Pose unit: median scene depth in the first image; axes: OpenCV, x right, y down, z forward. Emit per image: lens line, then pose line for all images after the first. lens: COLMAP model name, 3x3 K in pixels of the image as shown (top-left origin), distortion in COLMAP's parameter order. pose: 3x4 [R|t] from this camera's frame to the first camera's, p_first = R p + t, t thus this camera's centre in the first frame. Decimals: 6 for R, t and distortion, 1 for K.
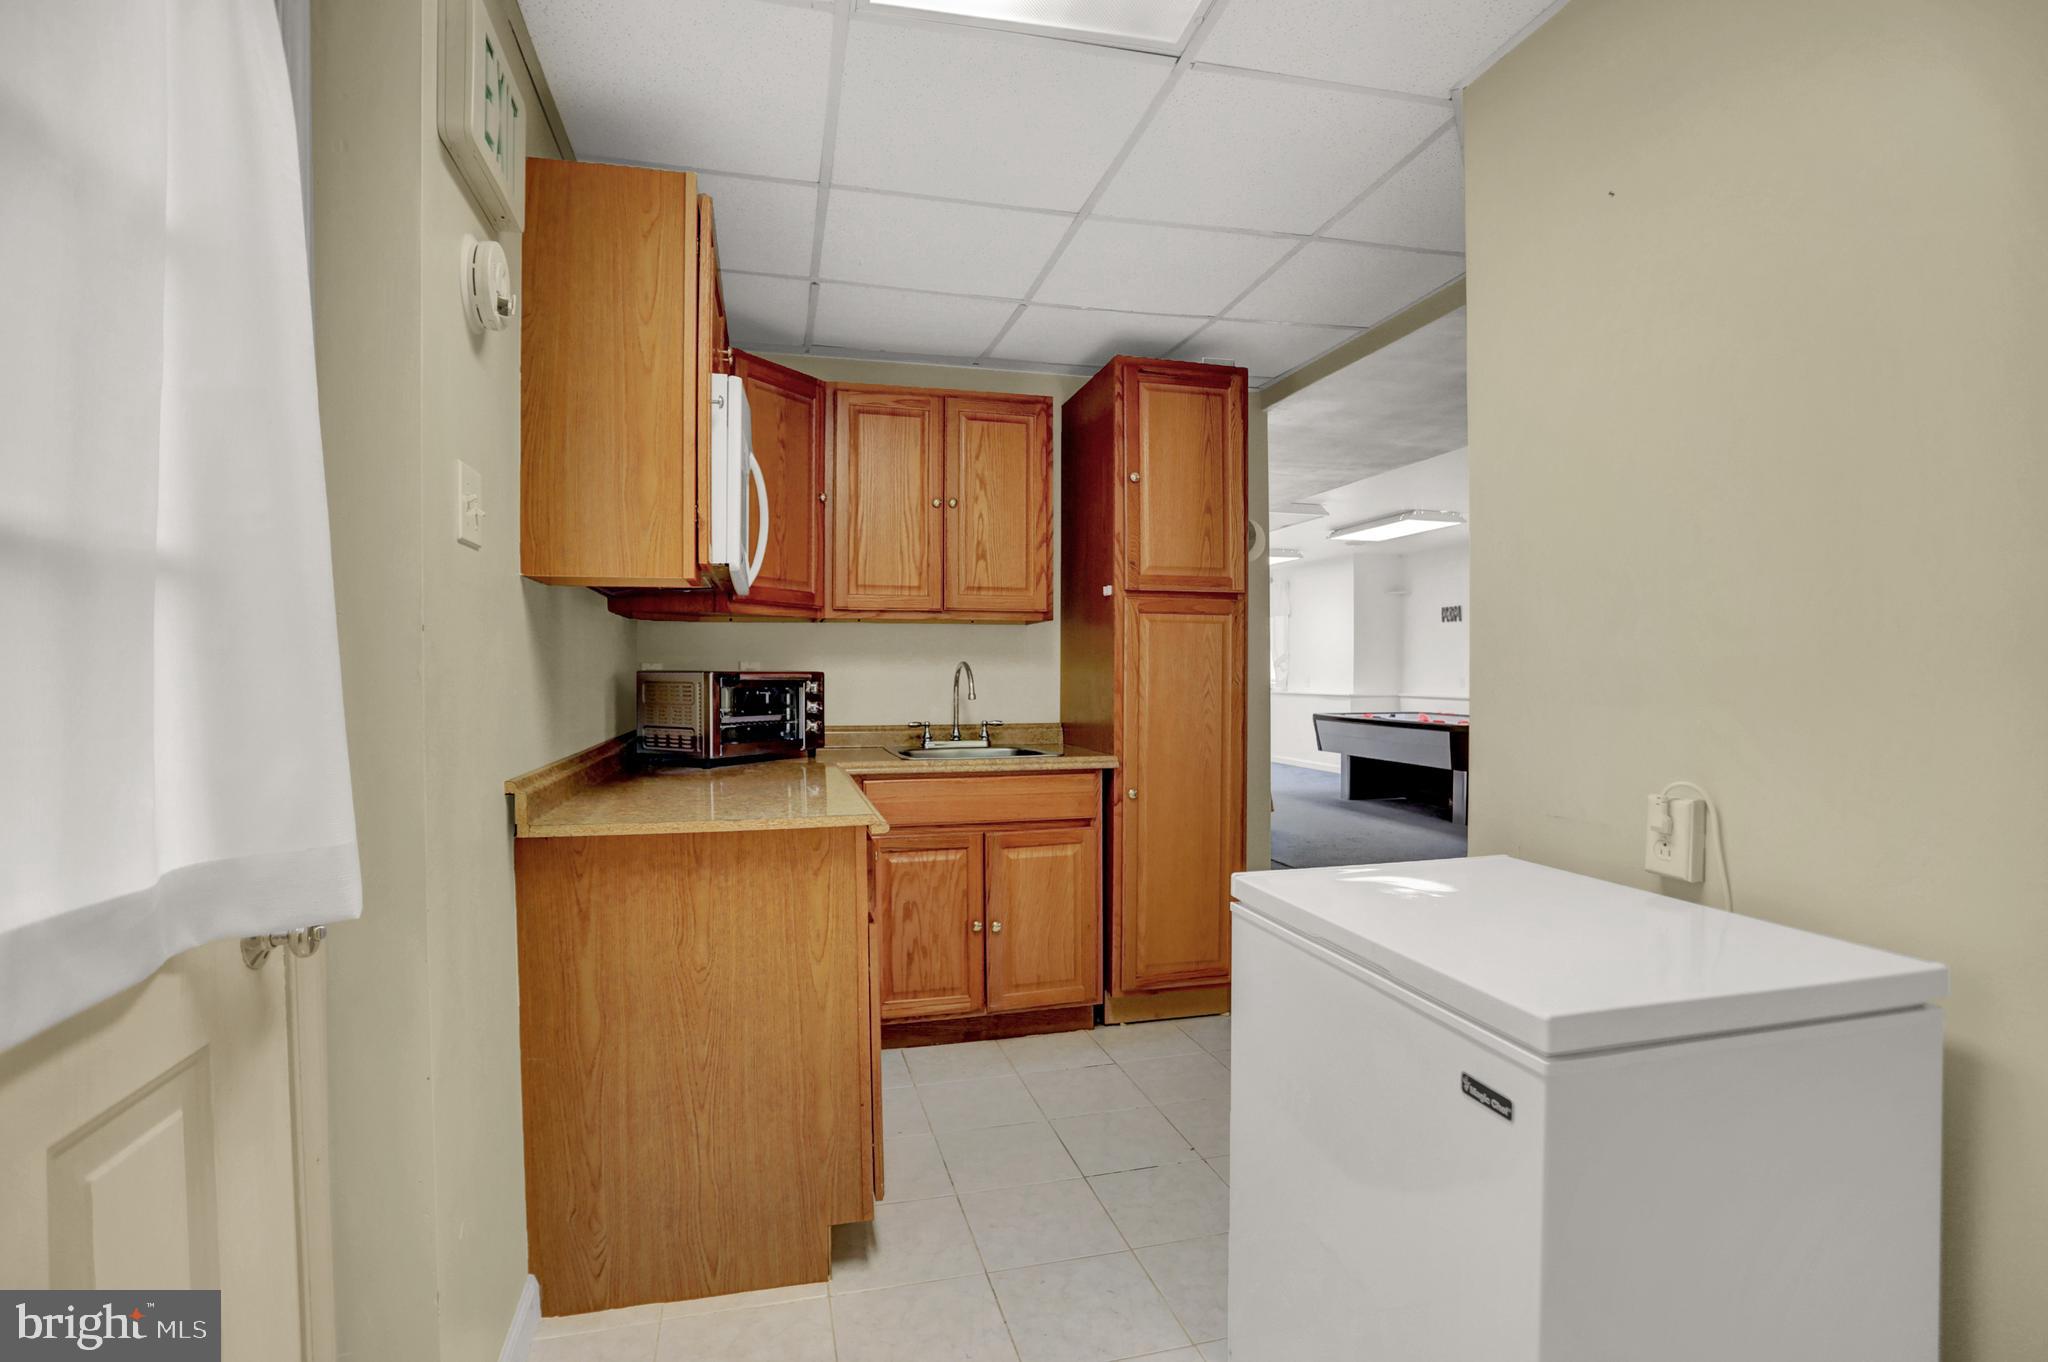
lens RADIAL K [[998.8, 0, 1033.0], [0, 998.8, 699.8], [0, 0, 1]] dist [-0.079251, 0.039544]
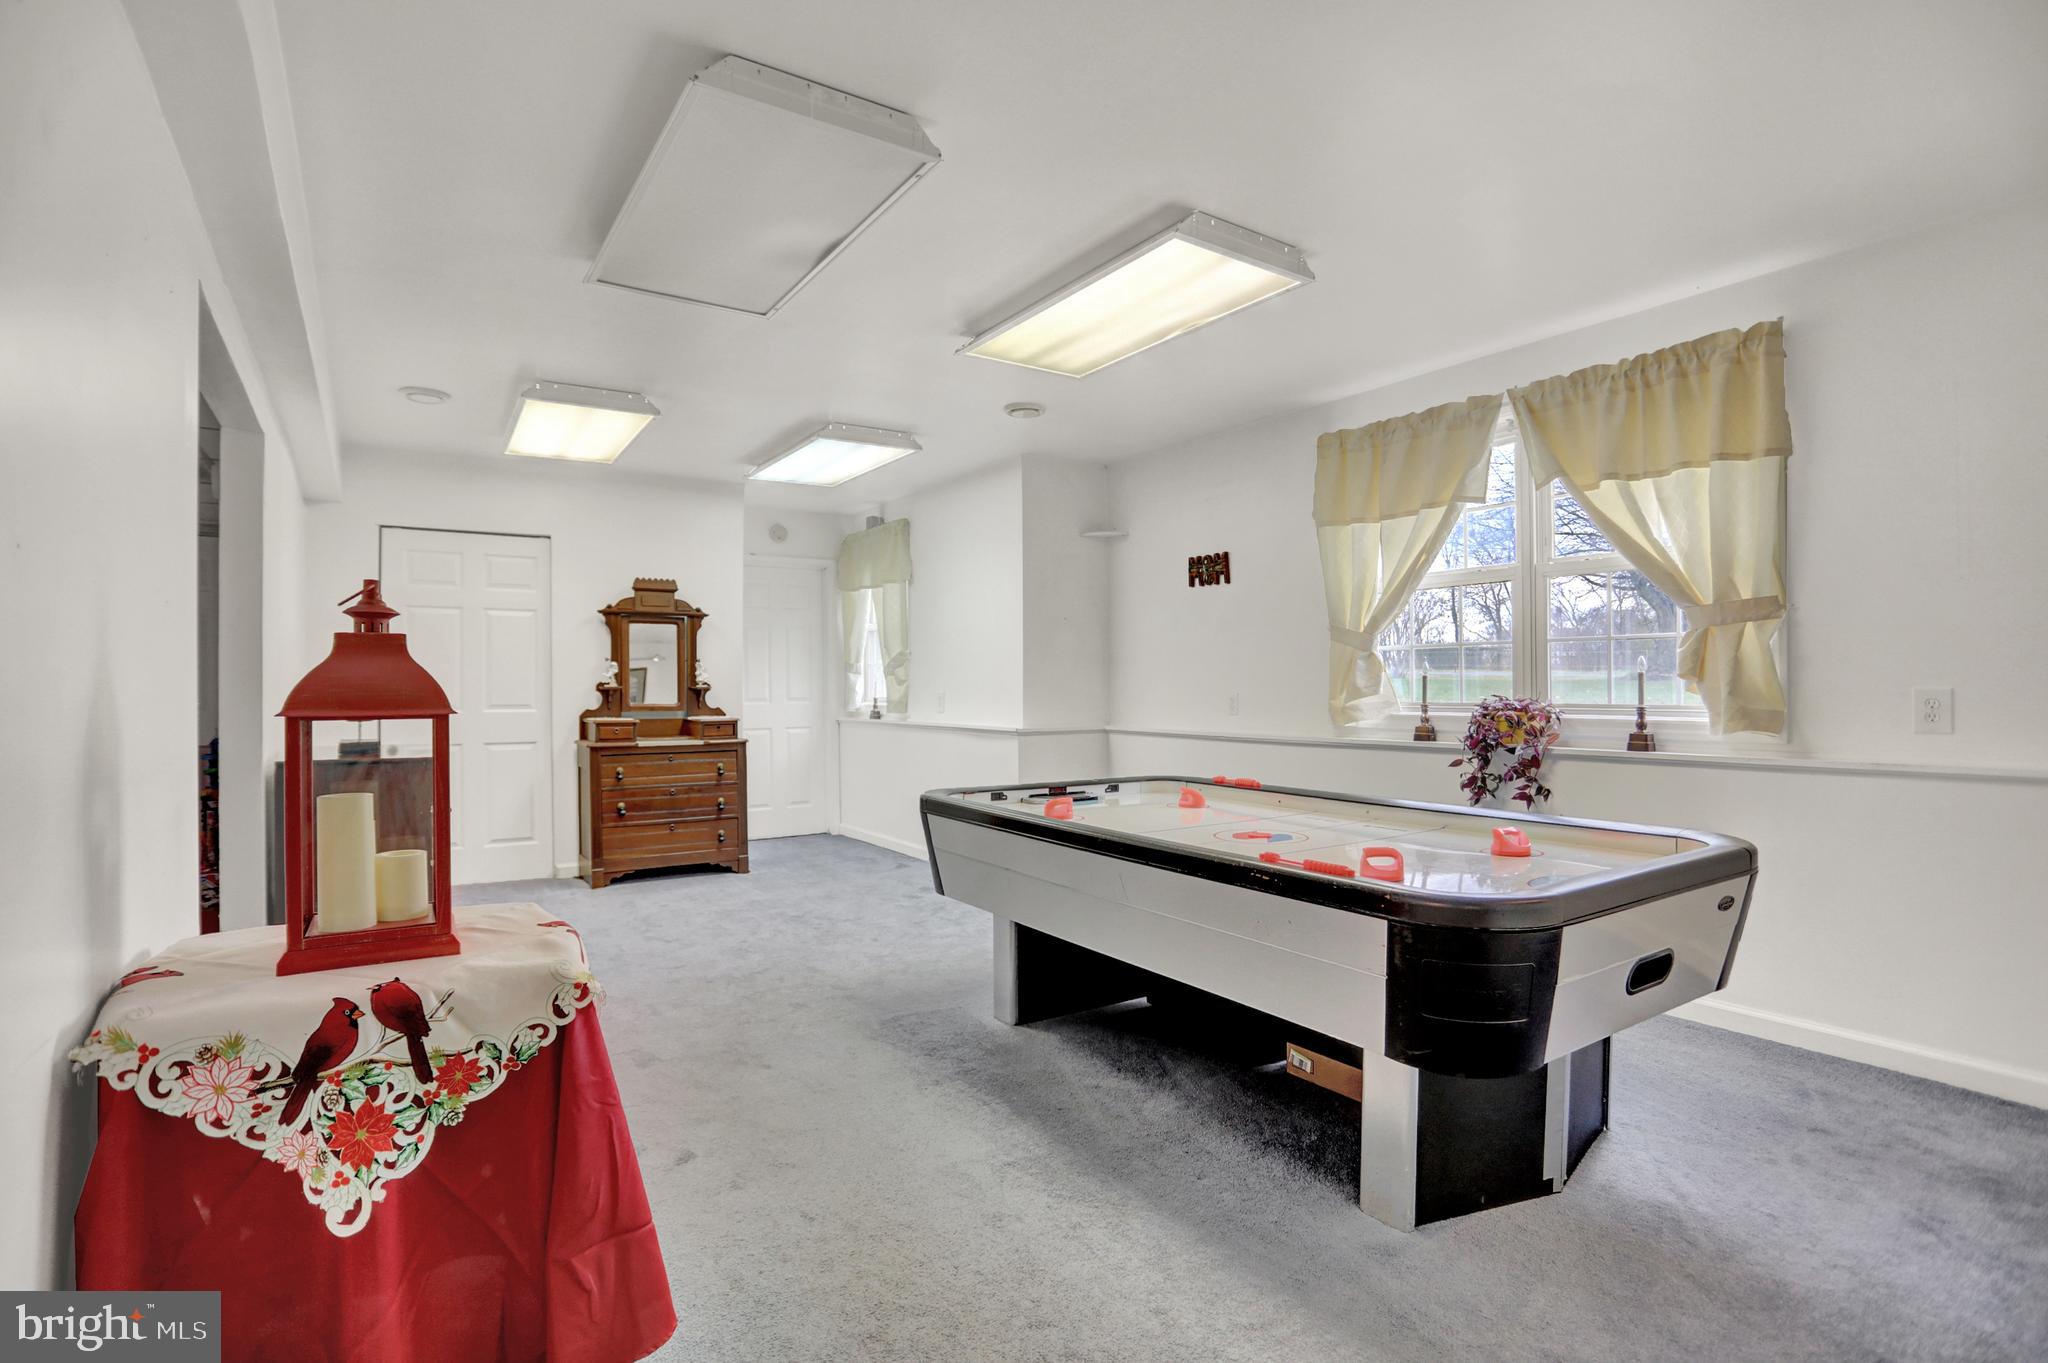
lens RADIAL K [[998.8, 0, 1033.0], [0, 998.8, 700.3], [0, 0, 1]] dist [-0.079251, 0.039544]
pose [[0.947728, -0.007933, 0.318981, 0.199609], [0.012411, 0.999851, -0.012008, -0.016690], [-0.318838, 0.015339, 0.947685, 0.621383]]
